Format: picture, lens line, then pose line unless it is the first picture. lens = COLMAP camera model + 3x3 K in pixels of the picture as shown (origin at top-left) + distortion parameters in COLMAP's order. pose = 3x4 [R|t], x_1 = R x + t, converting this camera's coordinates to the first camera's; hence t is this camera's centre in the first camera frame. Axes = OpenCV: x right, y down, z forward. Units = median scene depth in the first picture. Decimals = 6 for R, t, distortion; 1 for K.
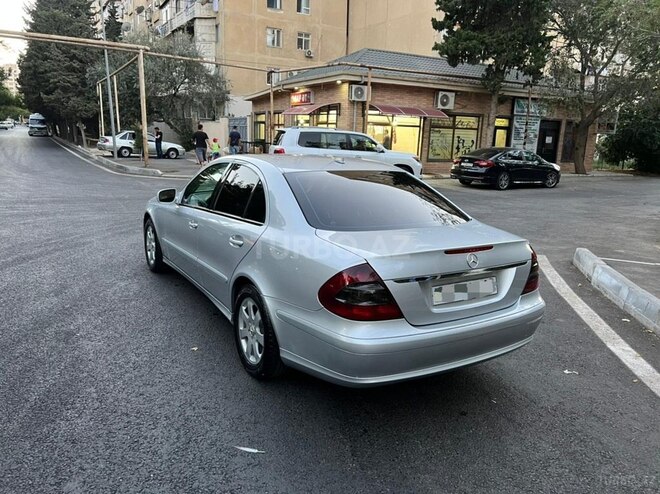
lens RADIAL K [[505.6, 0, 328.0], [0, 505.6, 239.3], [0, 0, 1]] dist [0.052535, -0.071625]
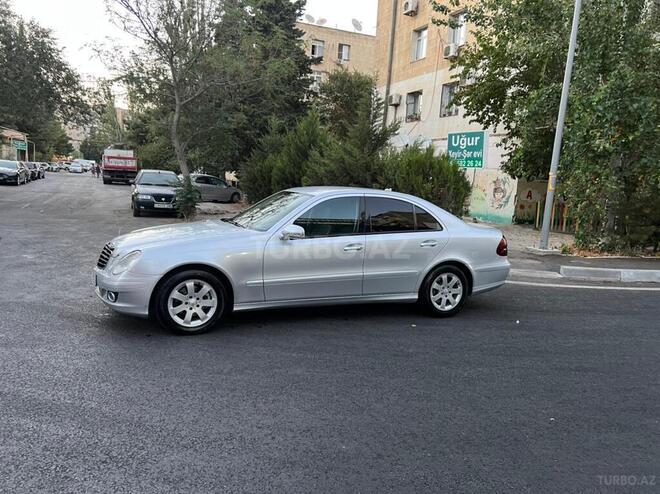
lens RADIAL K [[494.8, 0, 330.0], [0, 494.8, 247.0], [0, 0, 1]] dist [0.061070, -0.068581]
pose [[0.146687, -0.159834, 0.976184, -0.301352], [0.142802, 0.979943, 0.138991, -0.043039], [-0.978821, 0.119013, 0.166570, 0.177662]]
